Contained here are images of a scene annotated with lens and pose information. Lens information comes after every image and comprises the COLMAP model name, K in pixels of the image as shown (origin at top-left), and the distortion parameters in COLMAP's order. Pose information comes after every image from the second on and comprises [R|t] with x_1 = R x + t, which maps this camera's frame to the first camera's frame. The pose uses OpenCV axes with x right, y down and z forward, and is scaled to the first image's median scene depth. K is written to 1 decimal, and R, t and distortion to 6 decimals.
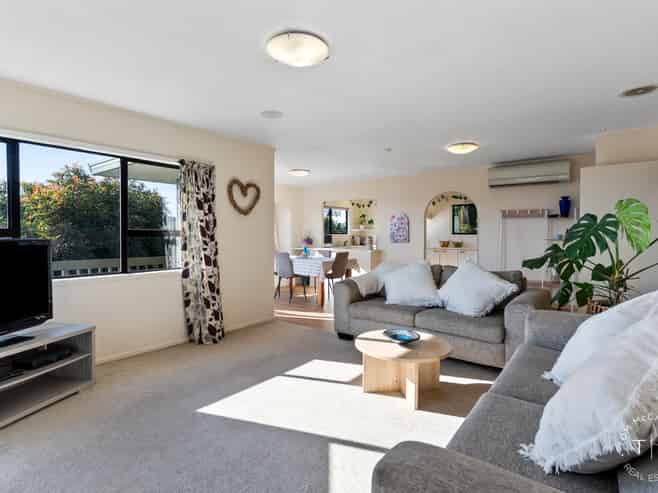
lens RADIAL K [[349.1, 0, 328.5], [0, 349.1, 241.5], [0, 0, 1]] dist [0.000341, -0.000019]
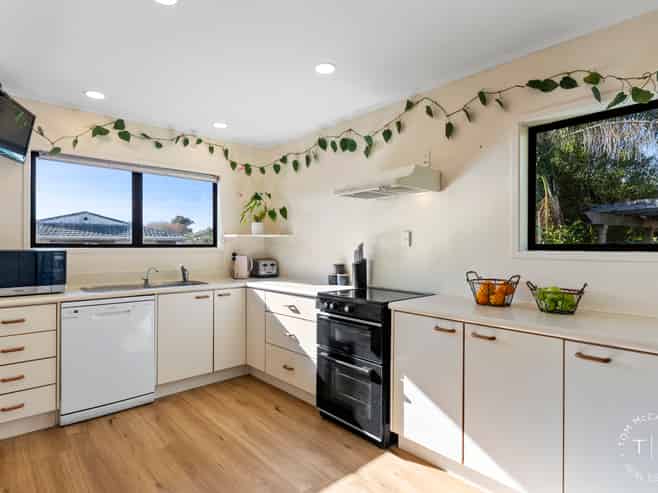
lens RADIAL K [[358.1, 0, 331.7], [0, 358.1, 248.4], [0, 0, 1]] dist [-0.000036, 0.000070]
pose [[0.988237, 0.002087, -0.152916, 0.260371], [-0.004431, 0.999878, -0.014993, -0.017960], [0.152866, 0.015495, 0.988125, 0.739871]]
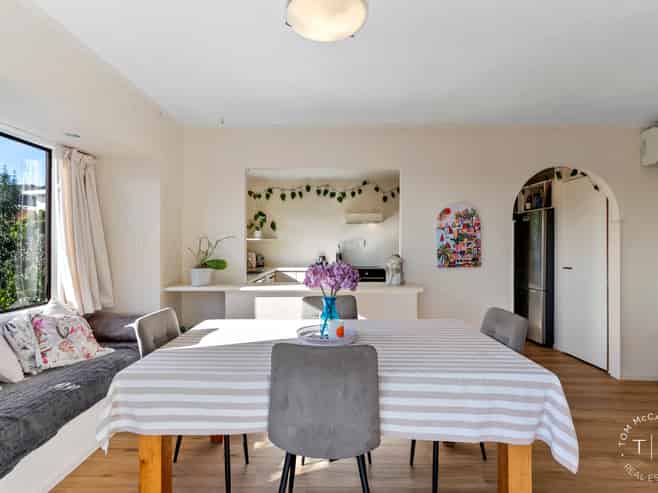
lens RADIAL K [[349.1, 0, 327.2], [0, 349.1, 248.1], [0, 0, 1]] dist [0.000341, -0.000019]
pose [[0.789224, -0.001310, 0.614104, -0.174353], [0.010692, 0.999875, -0.011609, -0.014770], [-0.614012, 0.015728, 0.789140, 0.576474]]
